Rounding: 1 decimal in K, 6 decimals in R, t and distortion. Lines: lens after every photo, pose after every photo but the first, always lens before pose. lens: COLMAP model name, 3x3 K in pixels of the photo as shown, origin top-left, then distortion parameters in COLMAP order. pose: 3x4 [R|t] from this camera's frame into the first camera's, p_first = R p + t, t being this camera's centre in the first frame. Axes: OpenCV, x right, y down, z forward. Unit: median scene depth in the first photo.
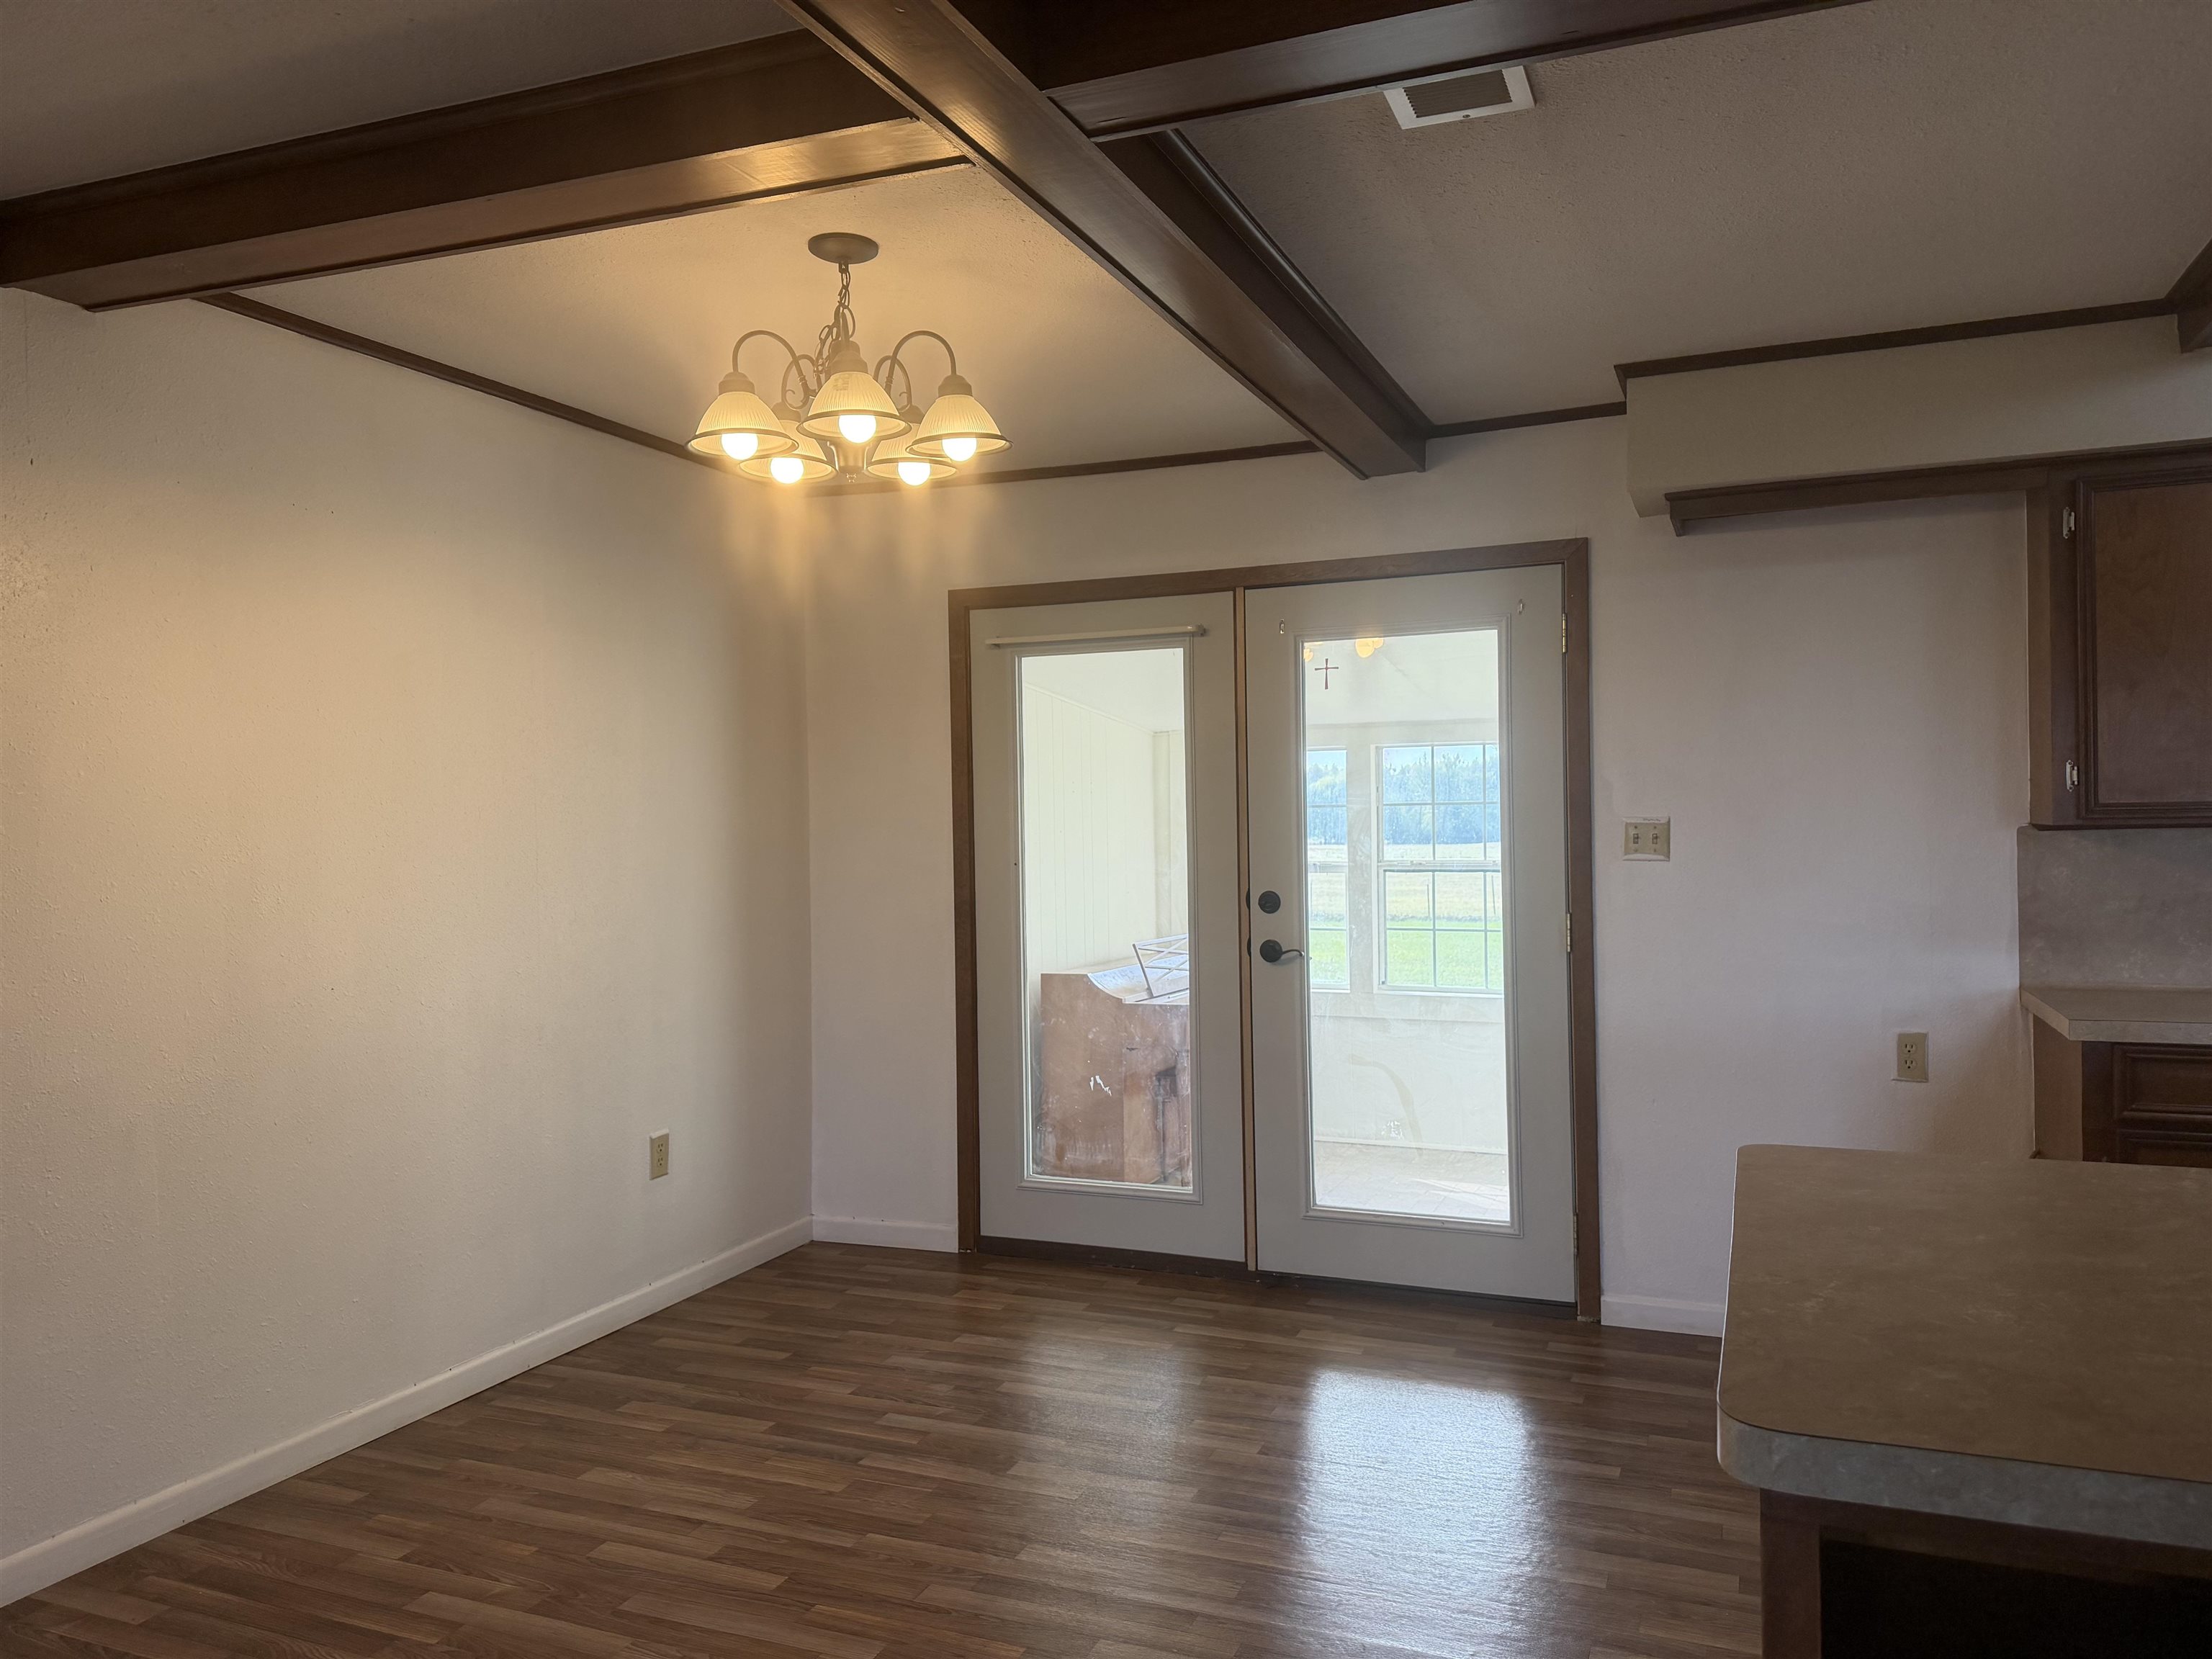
lens RADIAL K [[1551.8, 0, 1105.2], [0, 1551.8, 832.7], [0, 0, 1]] dist [-0.006053, -0.006121]
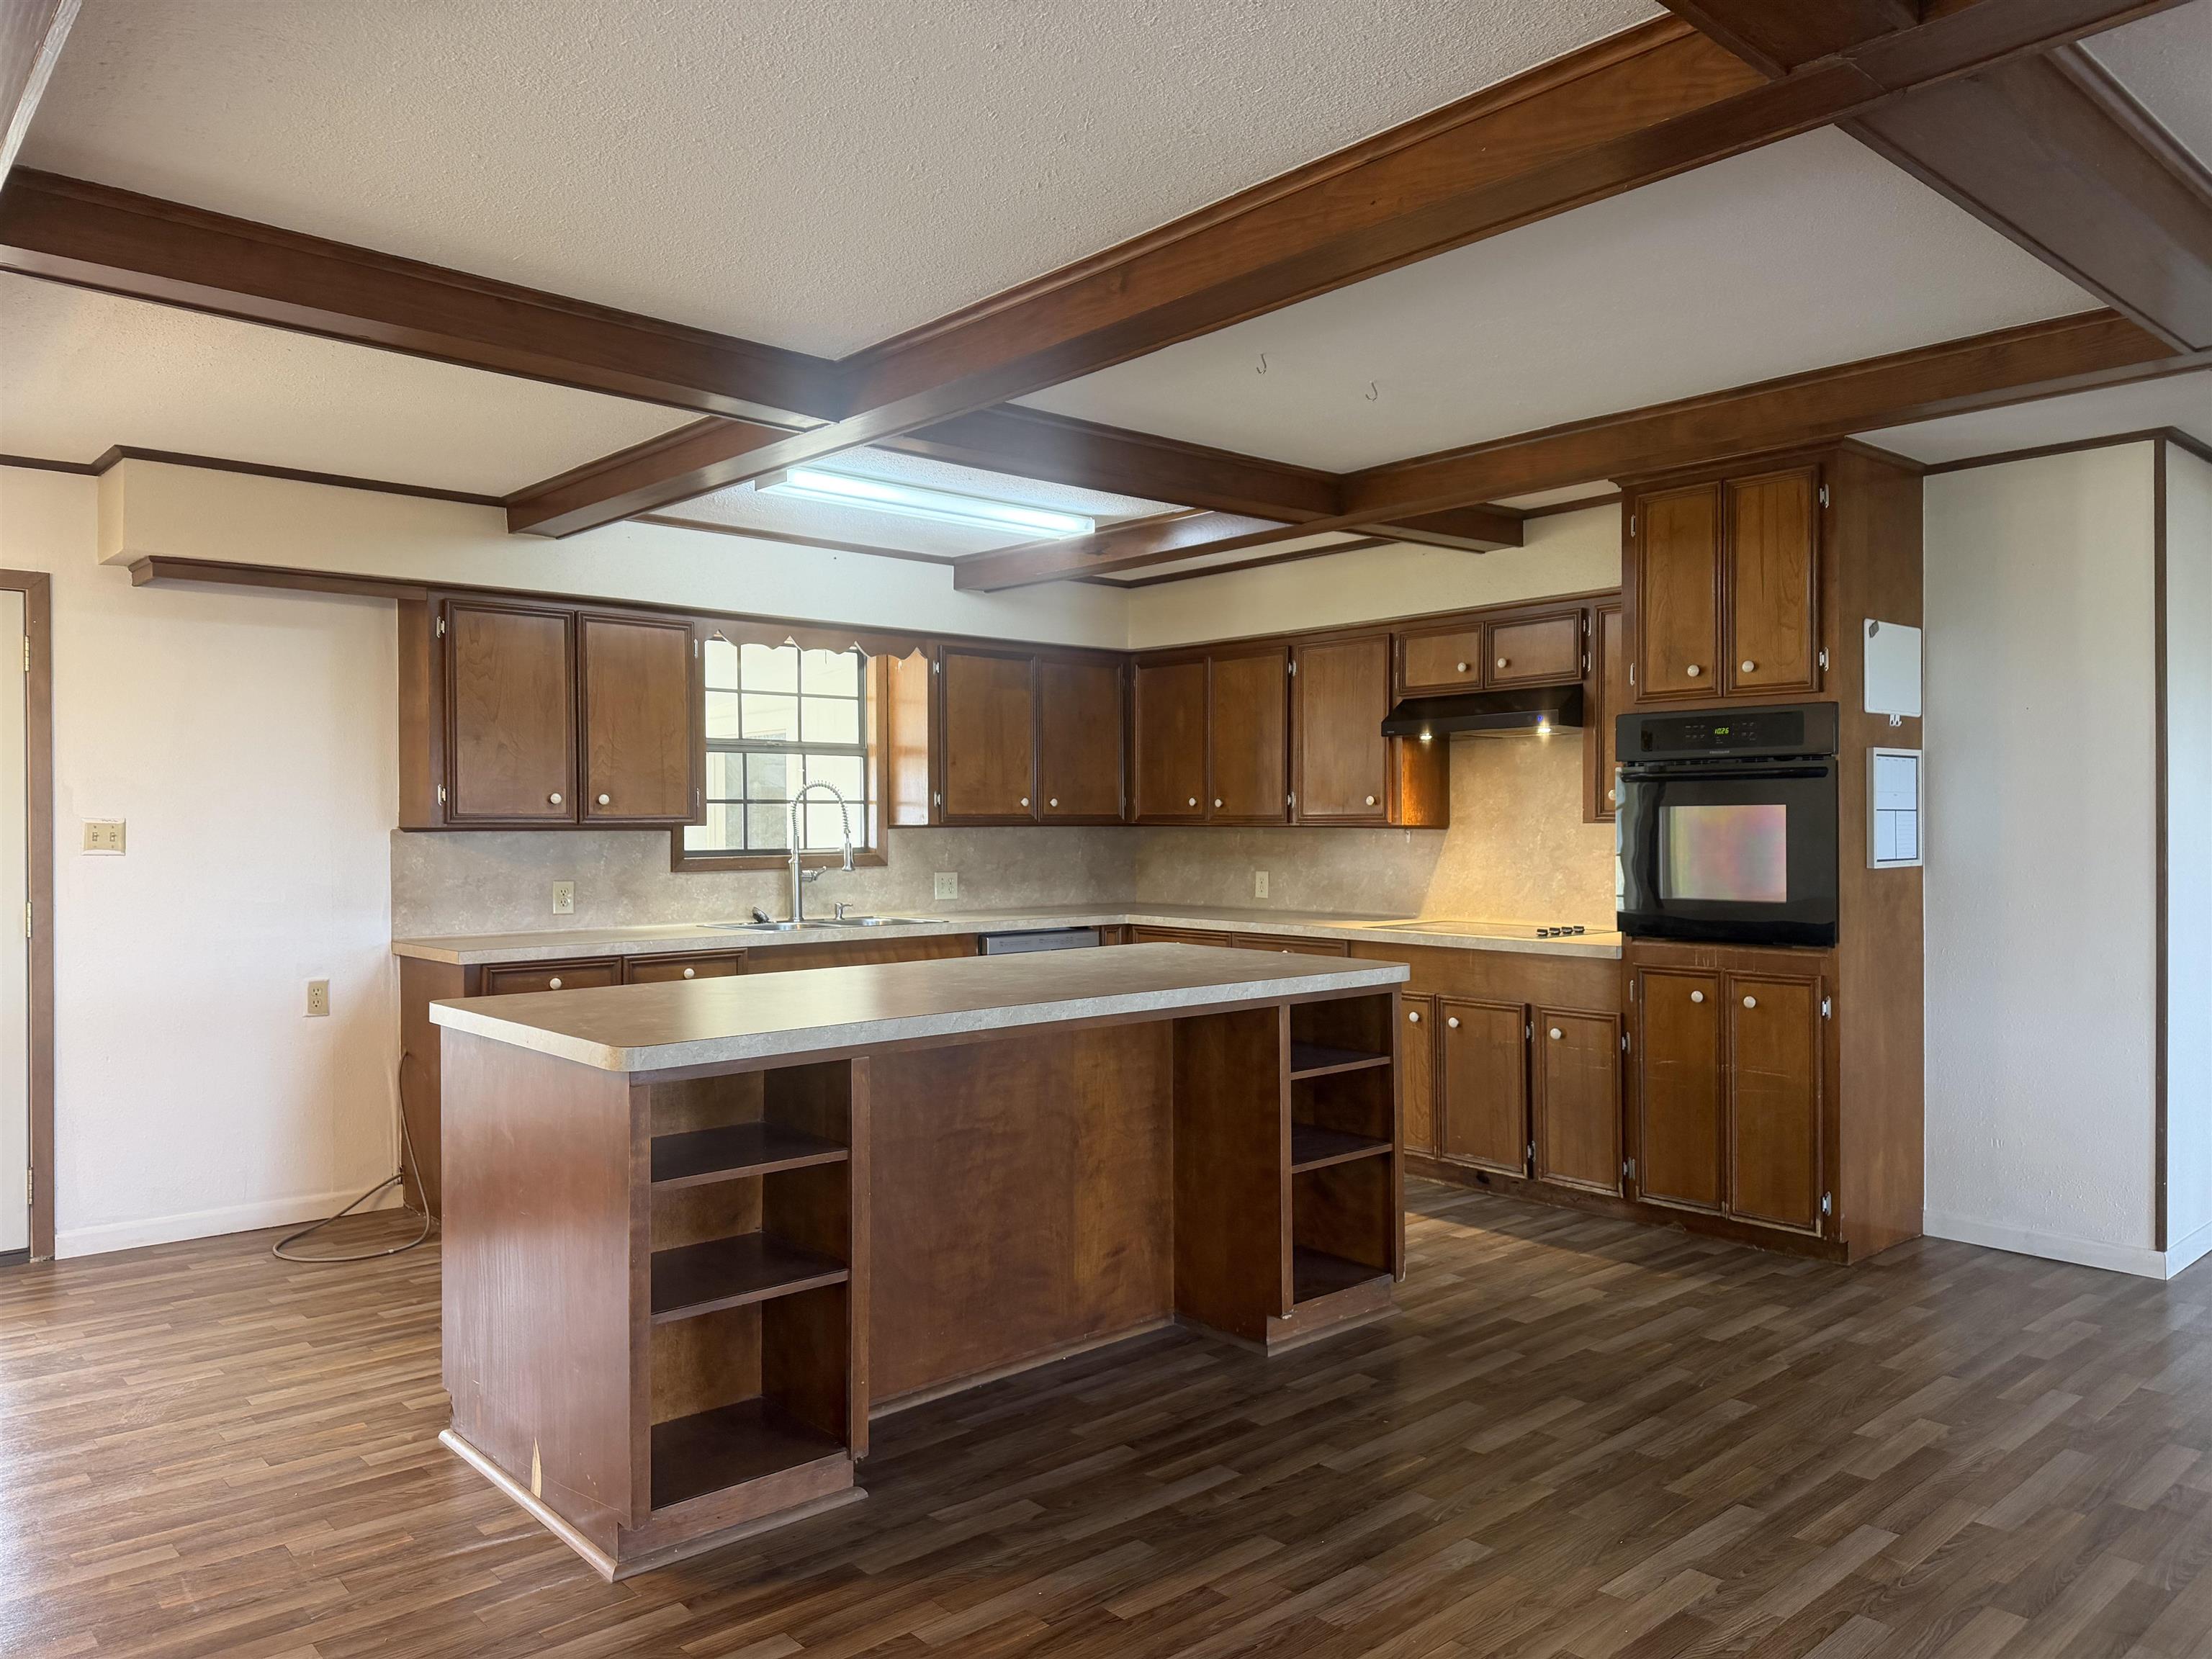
lens RADIAL K [[1551.8, 0, 1102.5], [0, 1551.8, 829.4], [0, 0, 1]] dist [-0.006053, -0.006121]
pose [[0.437247, 0.014123, 0.899231, -0.448729], [-0.001555, 0.999887, -0.014948, 0.017911], [-0.899340, 0.005138, 0.437219, -0.237670]]
